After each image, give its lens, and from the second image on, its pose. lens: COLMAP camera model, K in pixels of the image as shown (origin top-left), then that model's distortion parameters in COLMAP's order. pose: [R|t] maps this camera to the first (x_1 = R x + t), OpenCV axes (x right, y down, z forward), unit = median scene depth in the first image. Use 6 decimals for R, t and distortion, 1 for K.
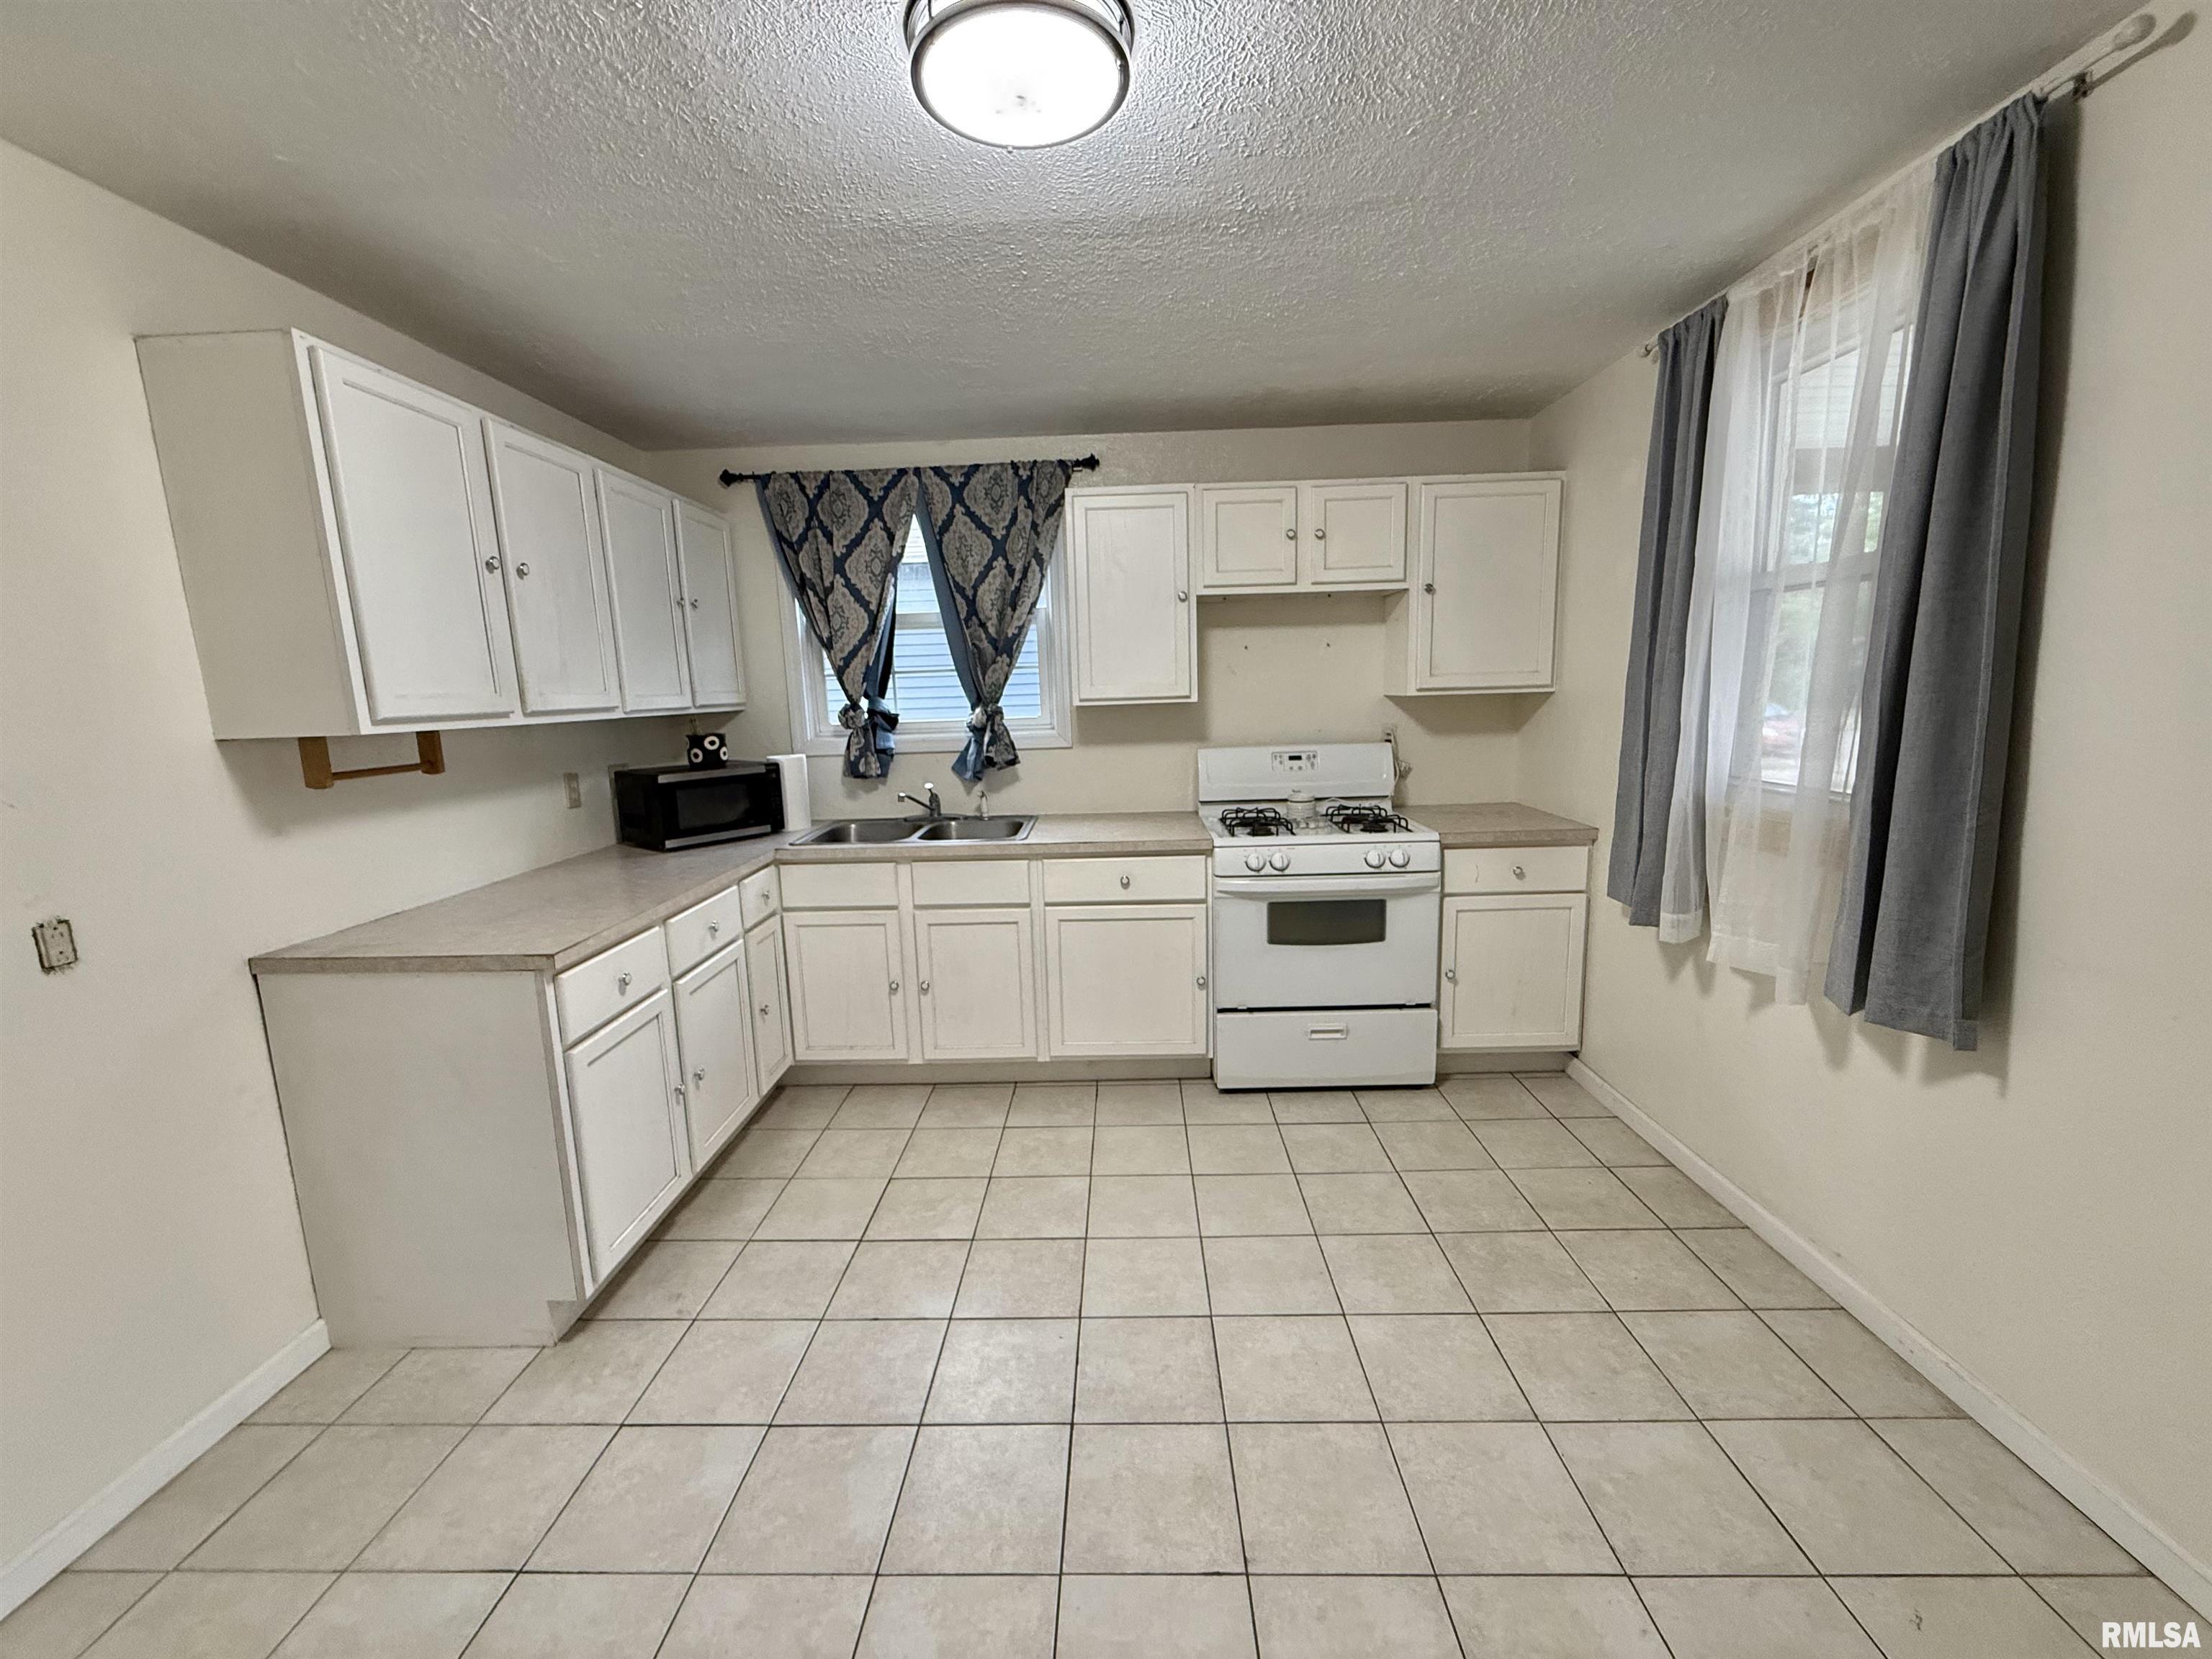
lens RADIAL K [[884.1, 0, 1106.5], [0, 884.1, 827.6], [0, 0, 1]] dist [0.002732, -0.000687]
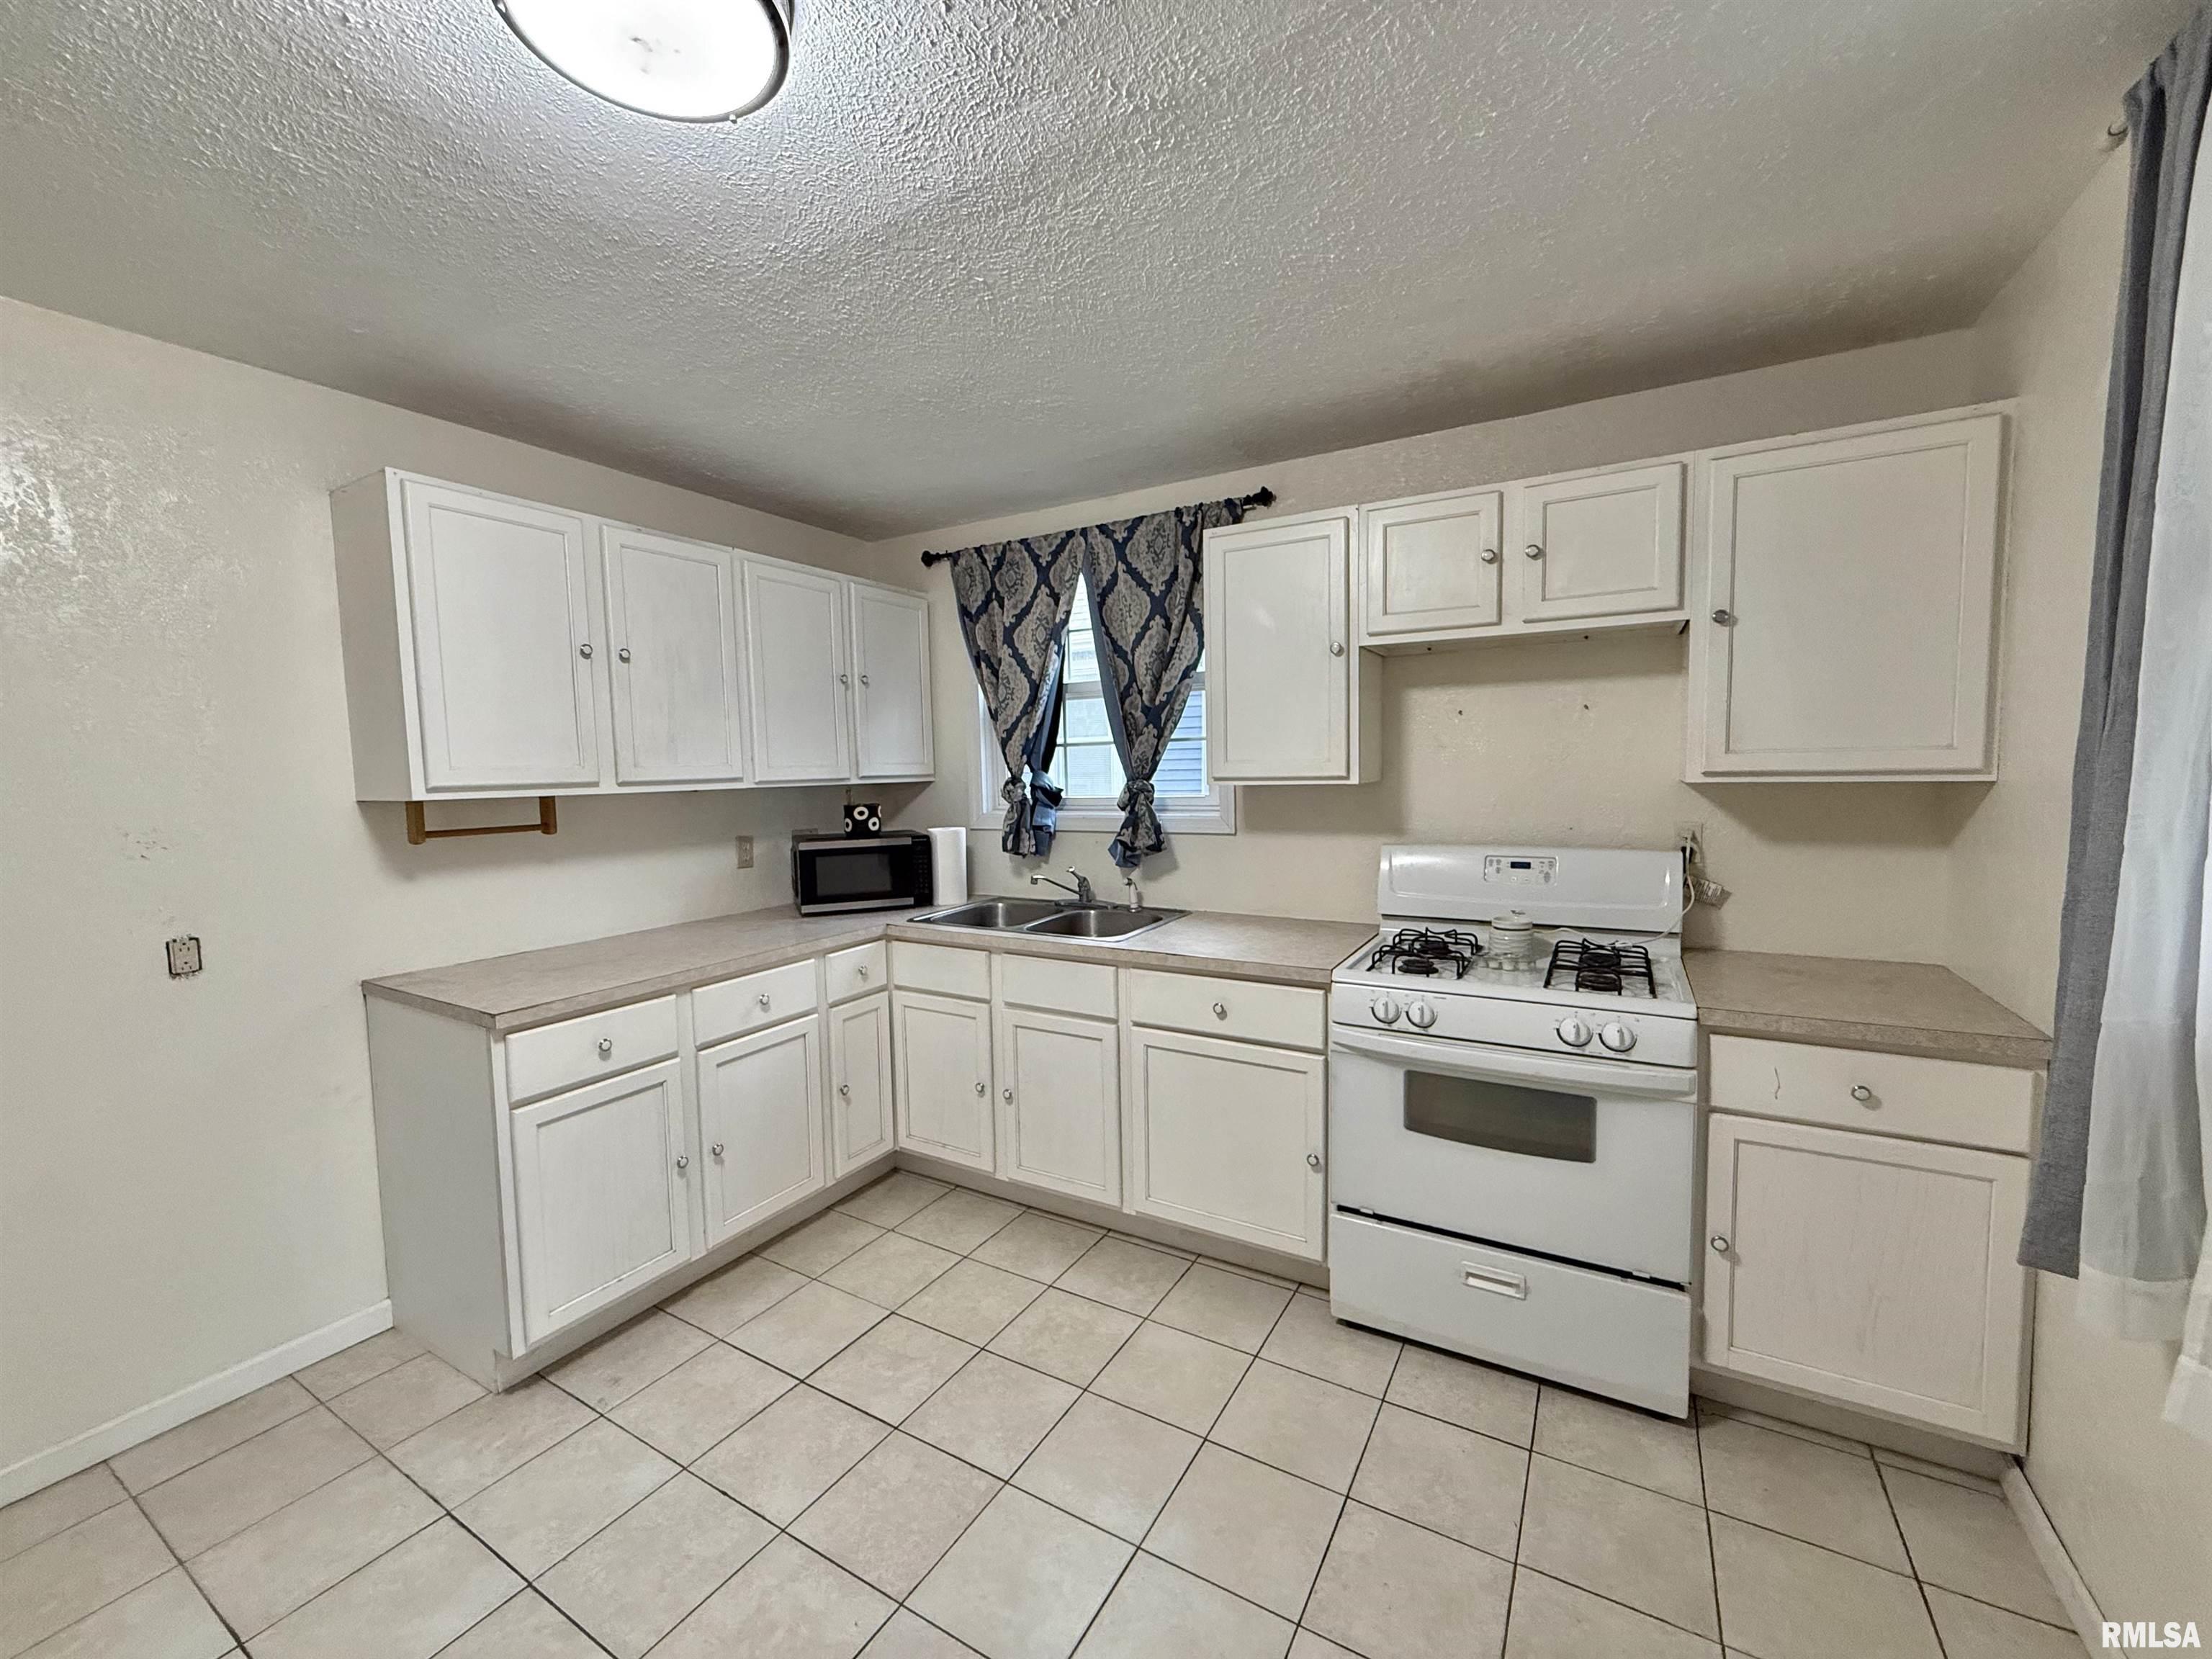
lens RADIAL K [[884.1, 0, 1106.3], [0, 884.1, 828.1], [0, 0, 1]] dist [0.002732, -0.000687]
pose [[0.873563, 0.047723, -0.484366, 0.299576], [-0.083867, 0.995055, -0.053217, -0.048320], [0.479431, 0.087110, 0.873246, 0.246663]]
